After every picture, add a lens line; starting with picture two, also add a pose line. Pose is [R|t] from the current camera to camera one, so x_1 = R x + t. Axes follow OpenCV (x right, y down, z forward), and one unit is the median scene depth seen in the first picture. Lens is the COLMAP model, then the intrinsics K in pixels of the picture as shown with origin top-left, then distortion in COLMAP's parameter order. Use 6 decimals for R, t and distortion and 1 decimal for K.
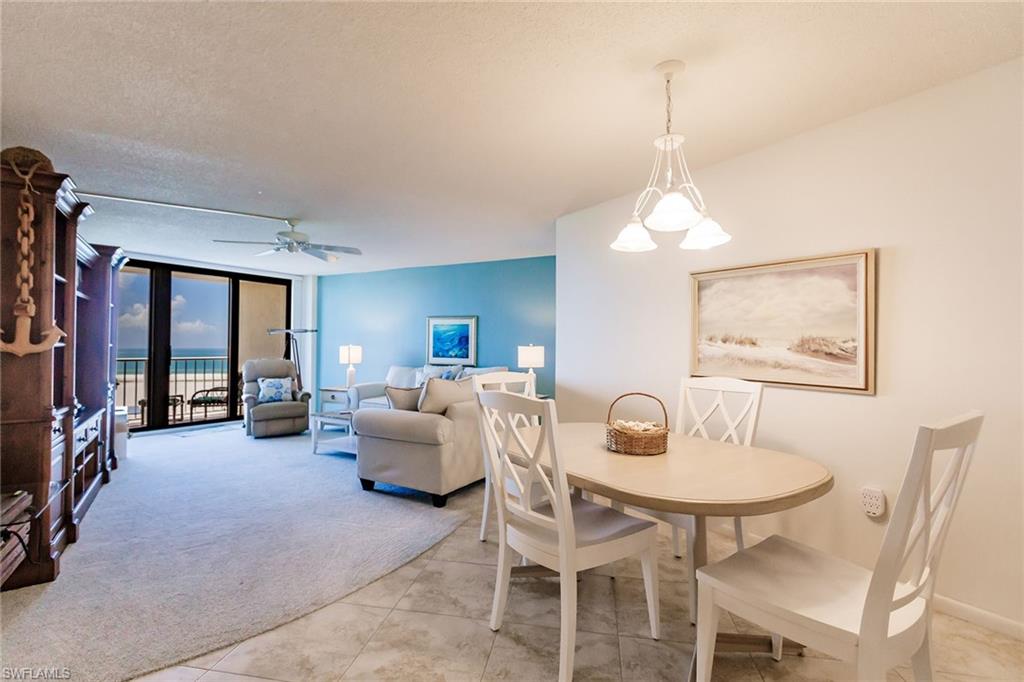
lens RADIAL K [[465.5, 0, 508.5], [0, 465.5, 337.9], [0, 0, 1]] dist [0.008191, -0.000122]
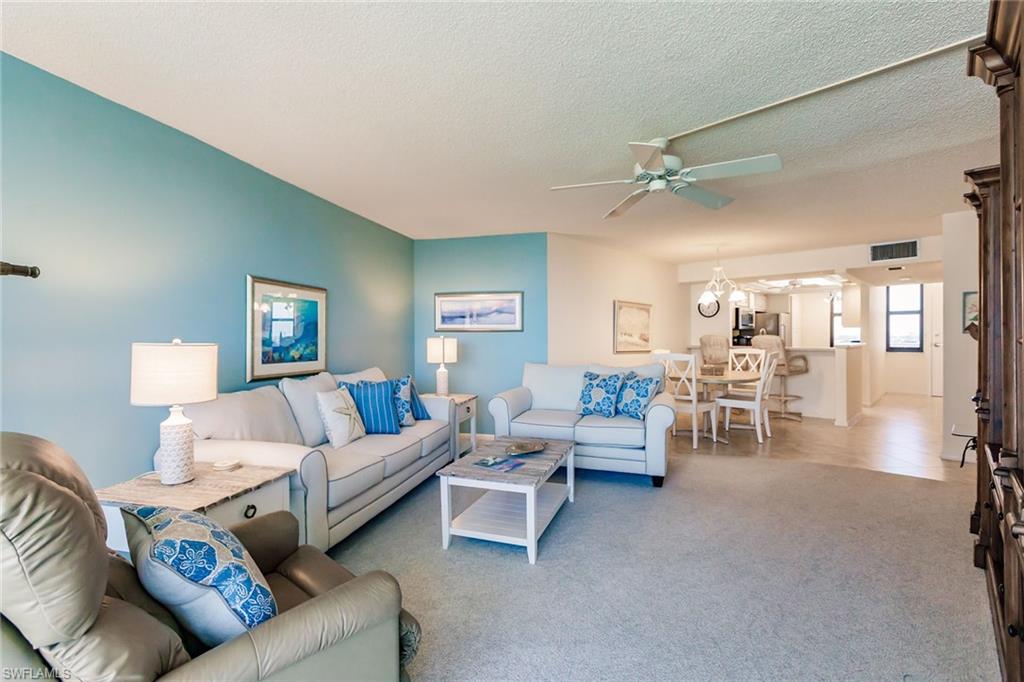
lens RADIAL K [[457.8, 0, 511.9], [0, 457.8, 338.5], [0, 0, 1]] dist [0.001133, 0.000080]
pose [[-0.204349, 0.002584, 0.978895, -0.727456], [-0.005697, 0.999976, -0.003829, 0.017776], [-0.978882, -0.006359, -0.204329, 0.924306]]
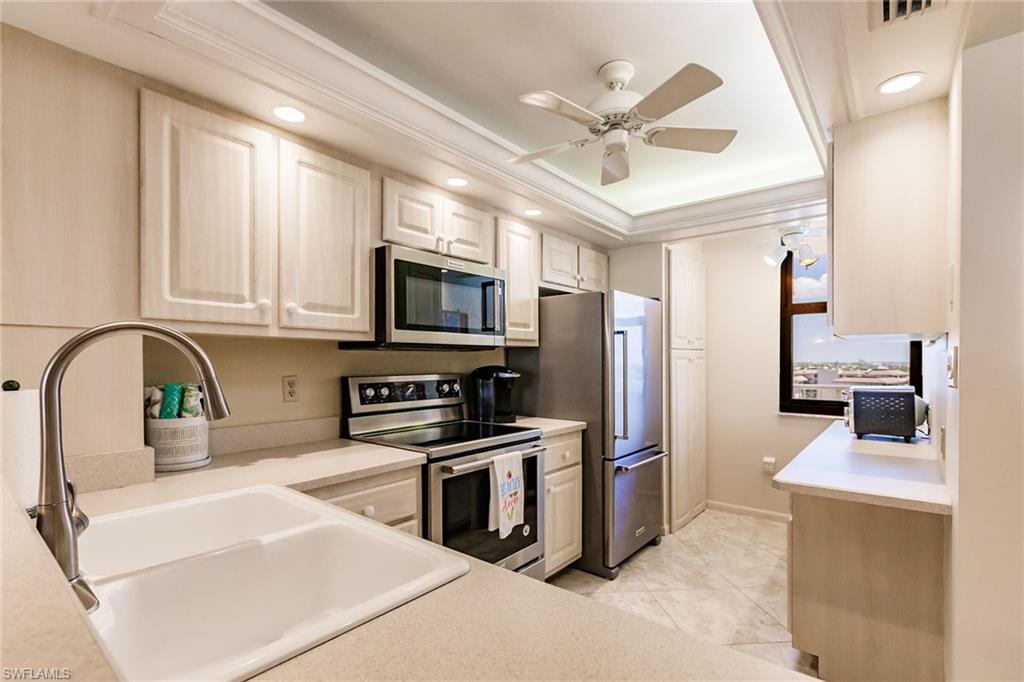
lens RADIAL K [[469.0, 0, 498.7], [0, 469.0, 364.4], [0, 0, 1]] dist [0.000847, 0.000012]
pose [[-0.263988, -0.003208, 0.964521, 0.175593], [-0.011885, 0.999929, 0.000073, -0.008135], [-0.964453, -0.011444, -0.264008, -0.029532]]
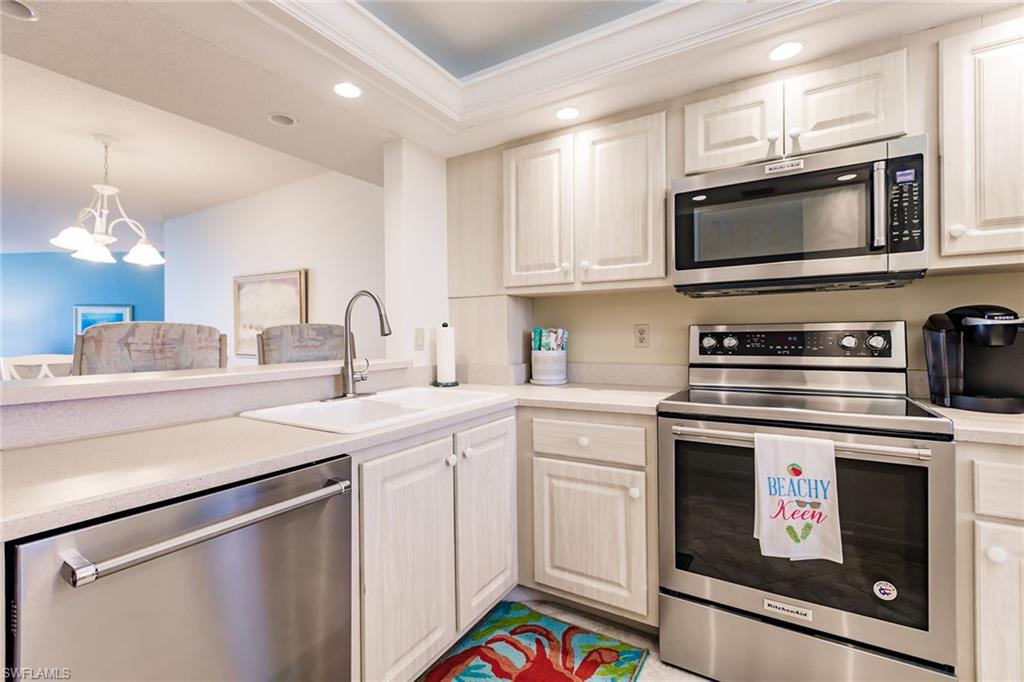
lens RADIAL K [[457.8, 0, 511.9], [0, 457.8, 338.5], [0, 0, 1]] dist [0.001133, 0.000080]
pose [[0.912264, -0.008666, 0.409511, 0.288797], [0.000245, 0.999788, 0.020611, 0.005229], [-0.409603, -0.018703, 0.912072, -0.262373]]
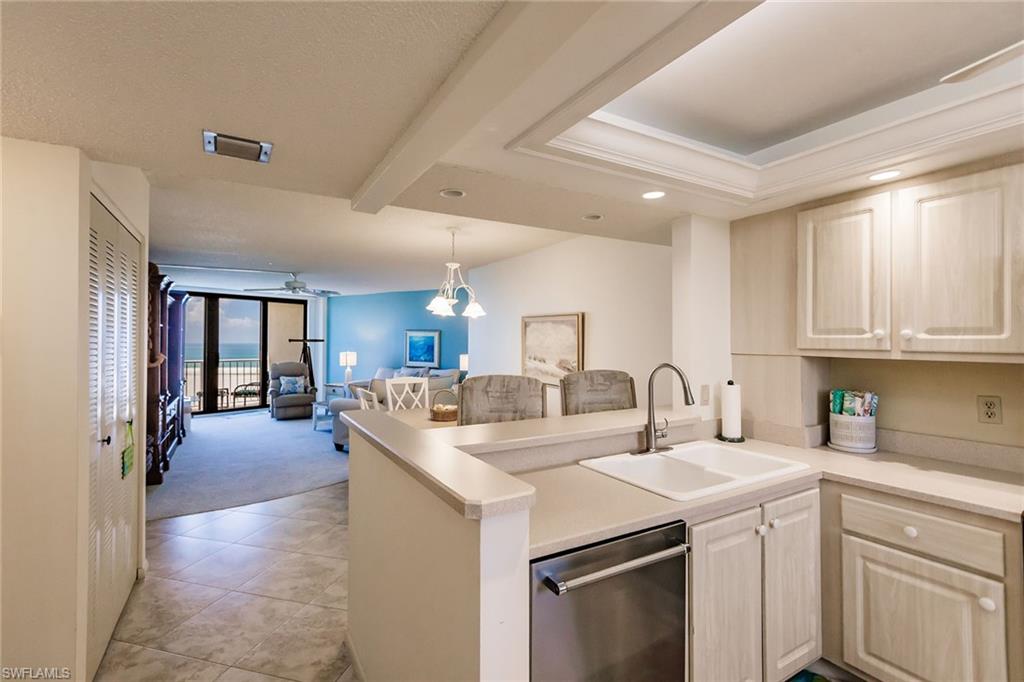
lens RADIAL K [[465.5, 0, 508.5], [0, 465.5, 337.9], [0, 0, 1]] dist [0.008191, -0.000122]
pose [[0.997362, -0.000565, -0.072585, 0.230659], [0.001369, 0.999938, 0.011026, -0.041161], [0.072574, -0.011097, 0.997301, -0.312402]]
